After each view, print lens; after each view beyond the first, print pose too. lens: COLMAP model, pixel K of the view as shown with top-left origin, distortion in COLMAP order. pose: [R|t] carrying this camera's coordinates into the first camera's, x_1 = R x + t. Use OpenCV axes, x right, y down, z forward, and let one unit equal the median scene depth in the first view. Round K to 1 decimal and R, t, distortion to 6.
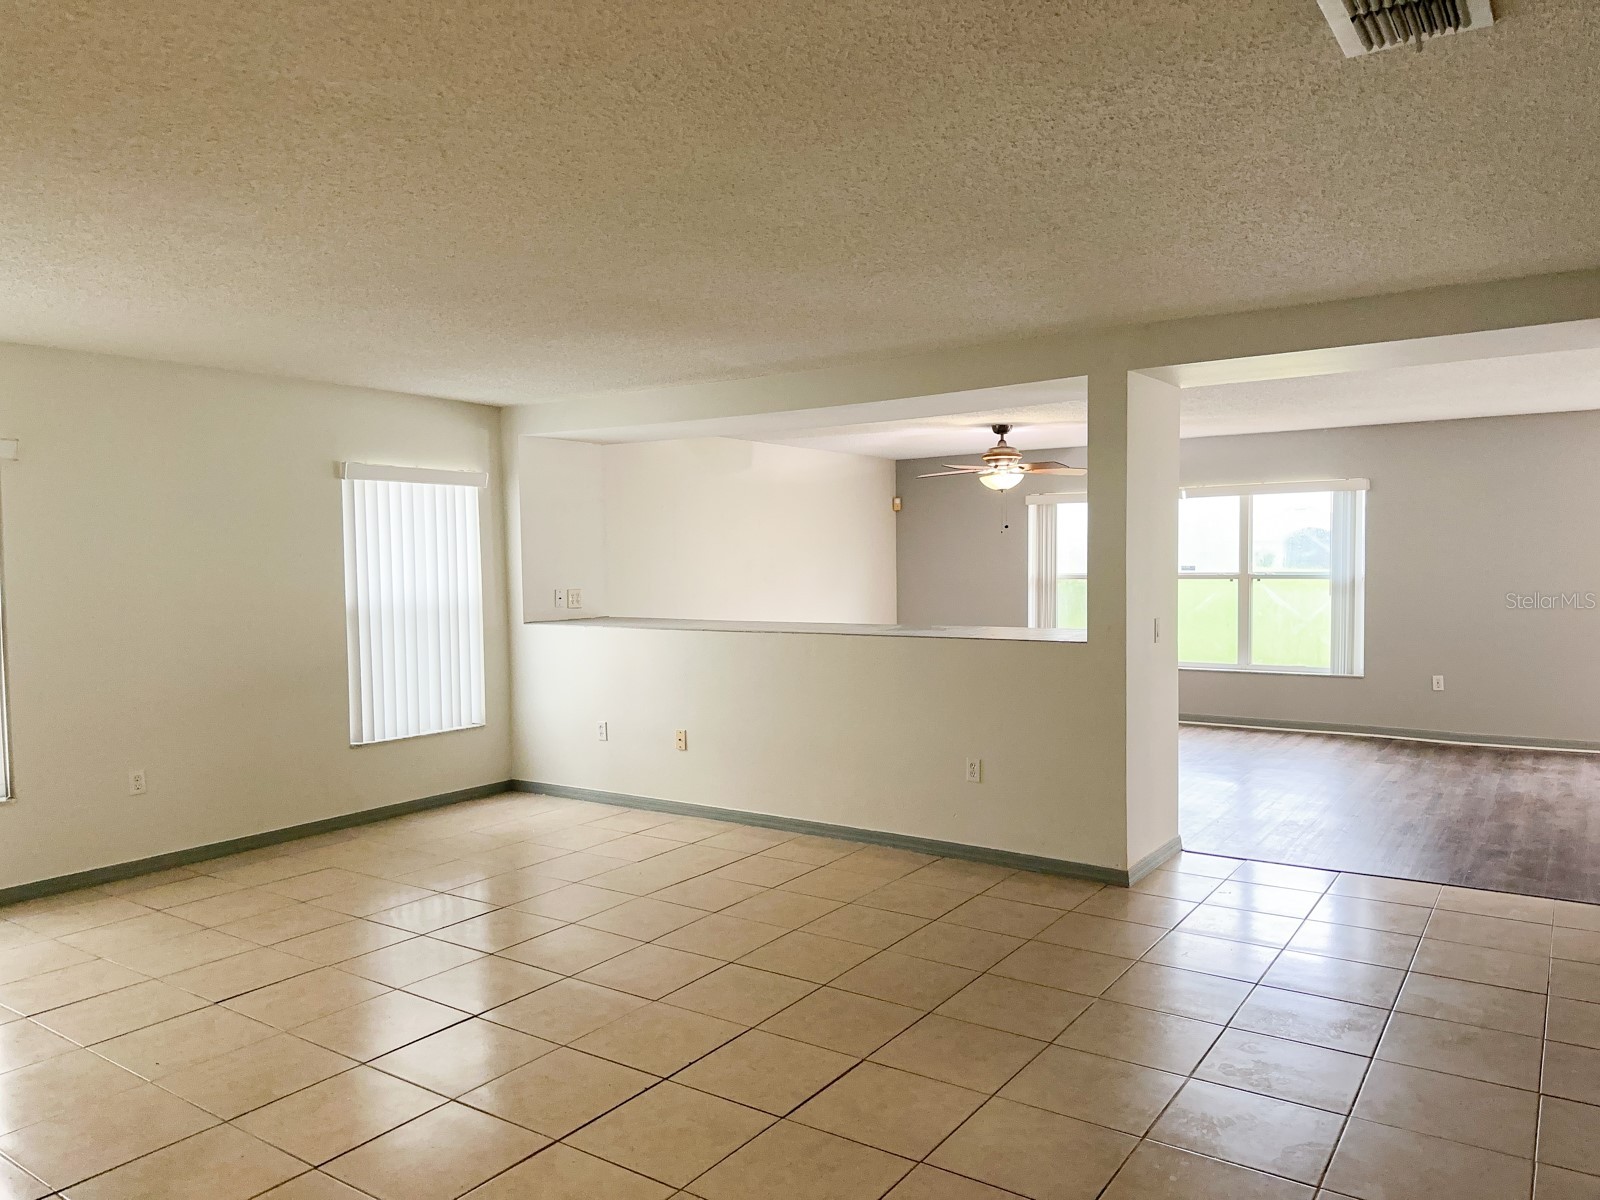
lens RADIAL K [[1126.9, 0, 804.8], [0, 1126.9, 608.6], [0, 0, 1]] dist [0.158926, -0.248531]
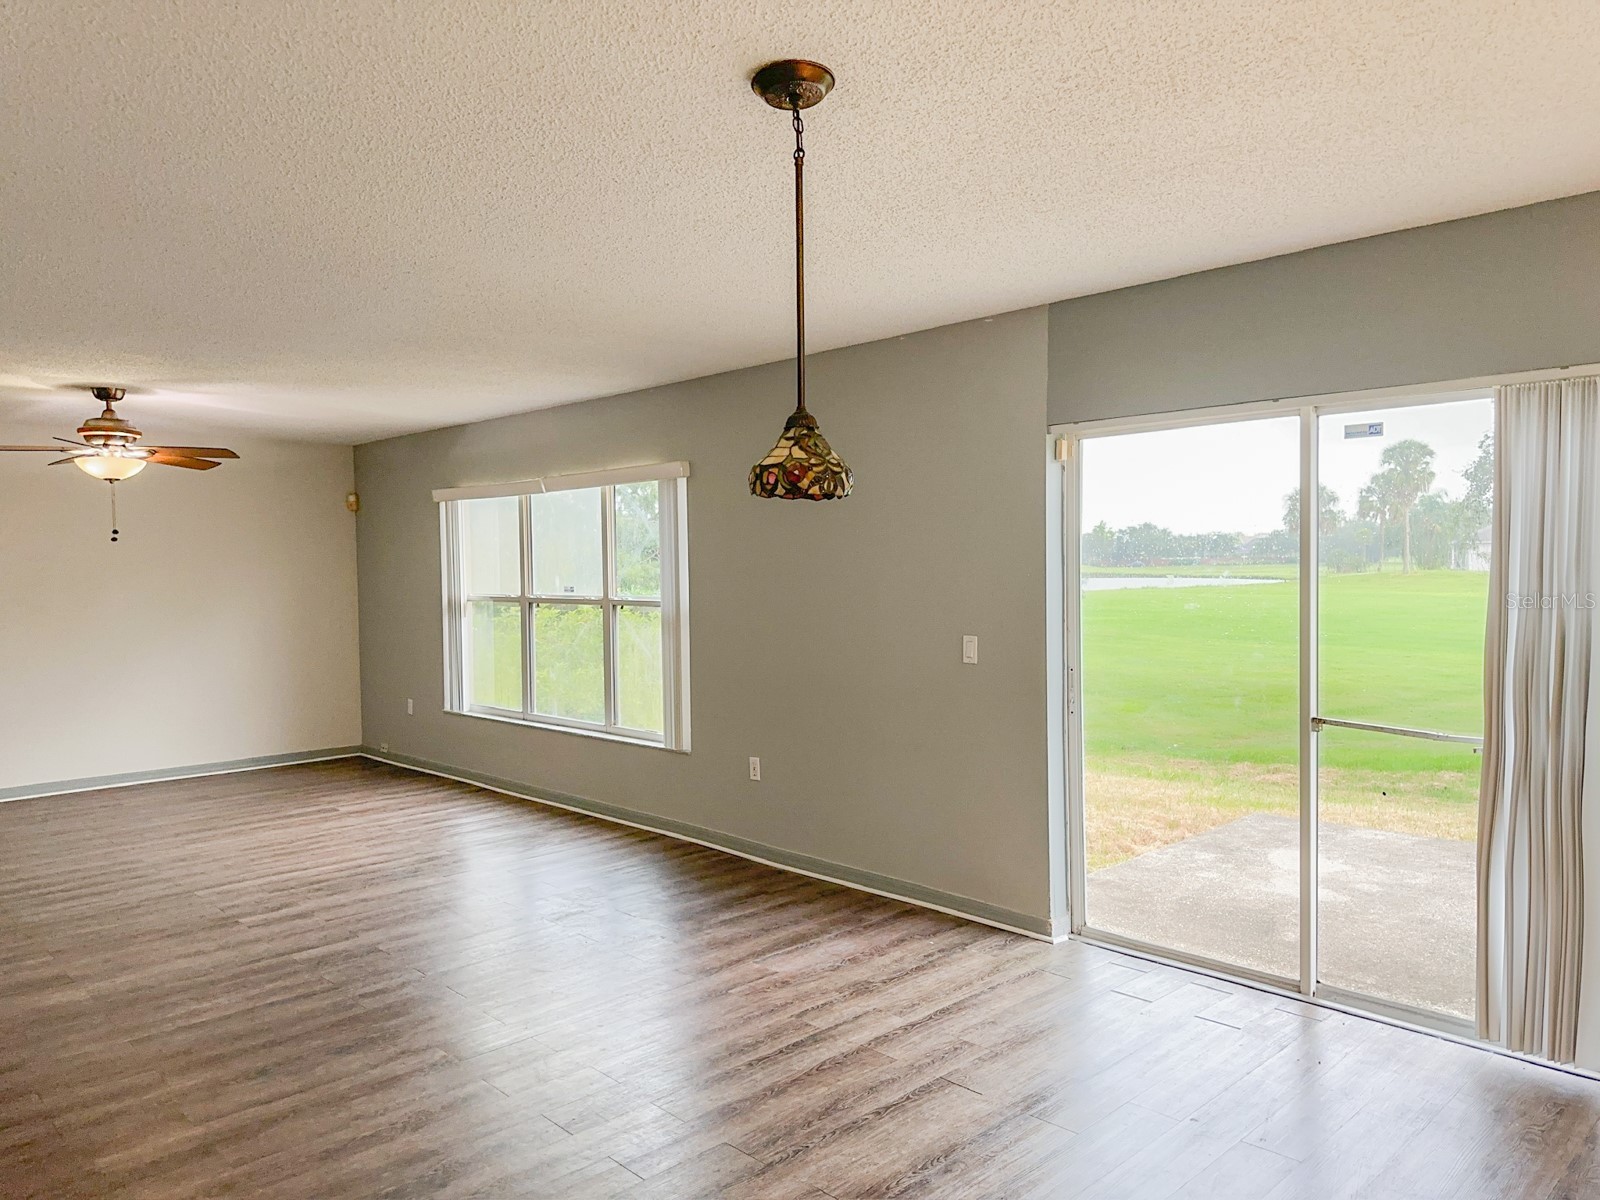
lens RADIAL K [[1169.6, 0, 799.2], [0, 1169.6, 592.4], [0, 0, 1]] dist [0.076048, -0.113463]
pose [[0.977058, 0.008661, -0.212797, 0.714481], [-0.013870, 0.999639, -0.022997, -0.021158], [0.212521, 0.025421, 0.976826, 0.349786]]
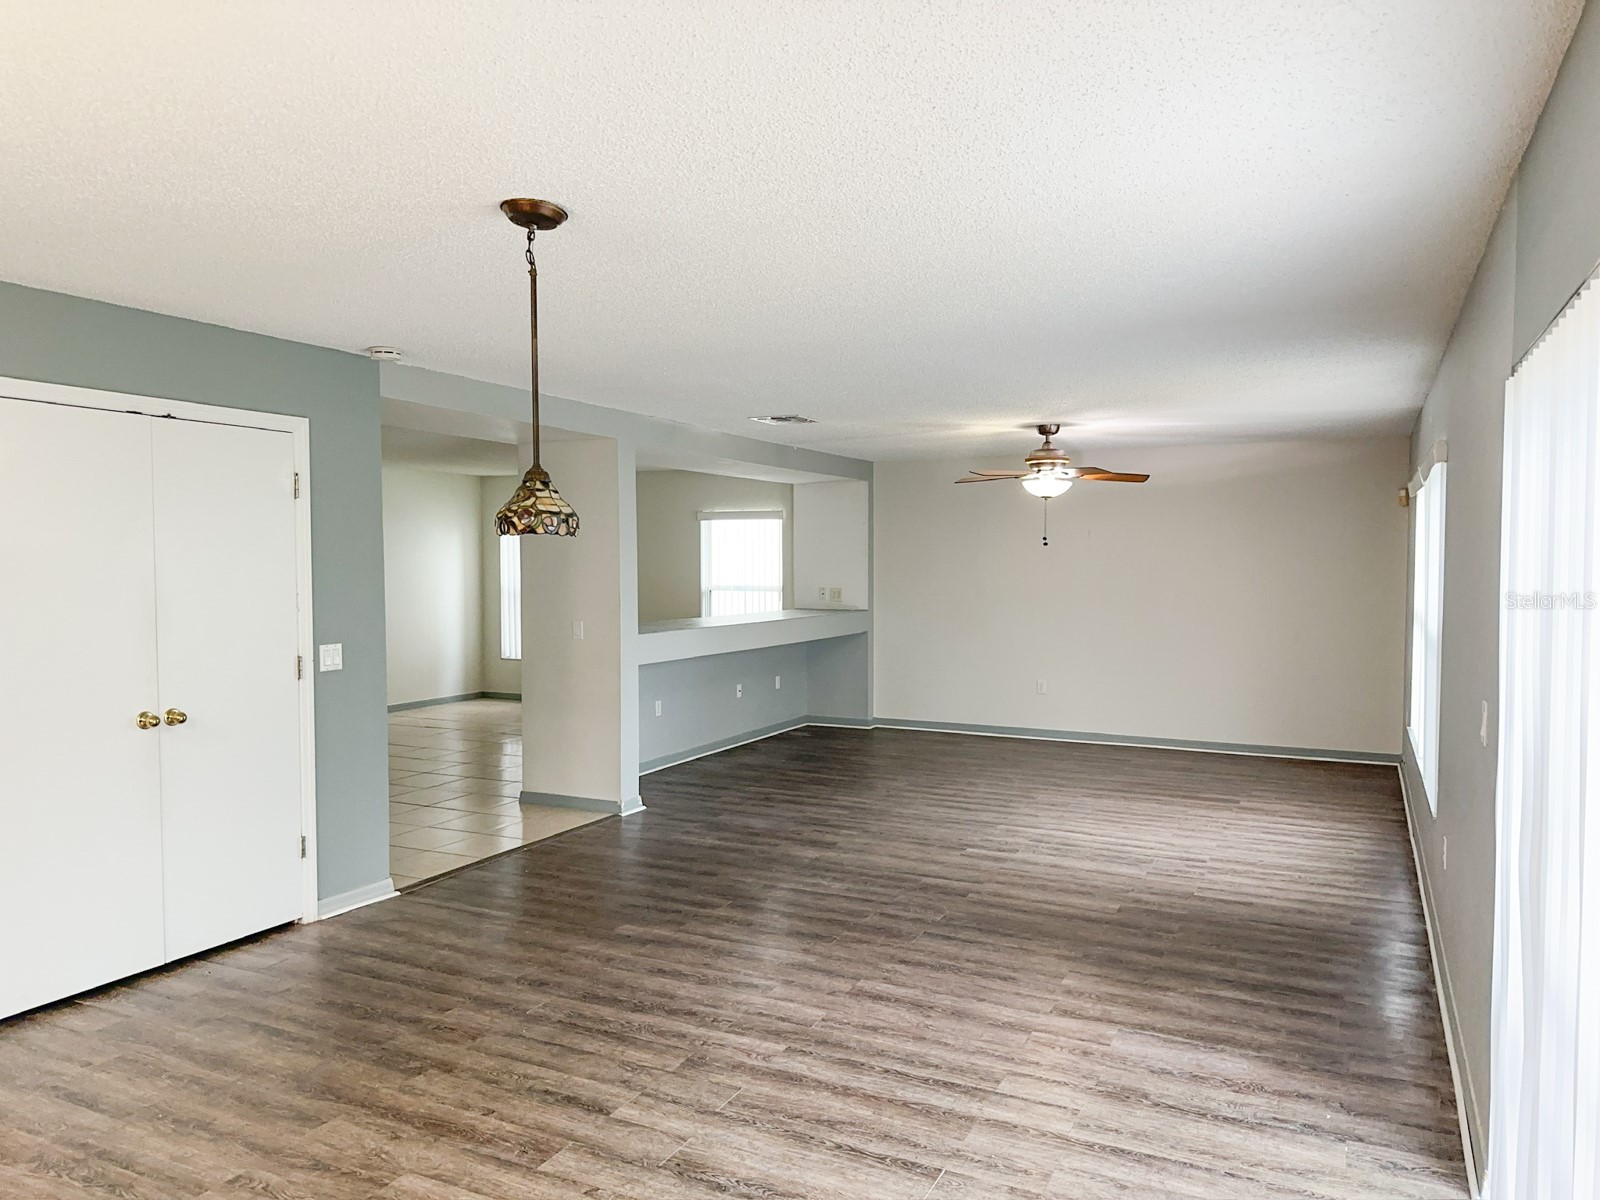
lens RADIAL K [[1140.9, 0, 800.0], [0, 1140.9, 600.0], [0, 0, 1]] dist [-0.002297, -0.004941]
pose [[0.146086, 0.066375, -0.987043, 0.995594], [-0.073861, 0.995694, 0.056025, -0.055677], [0.986511, 0.064719, 0.150359, 0.639943]]
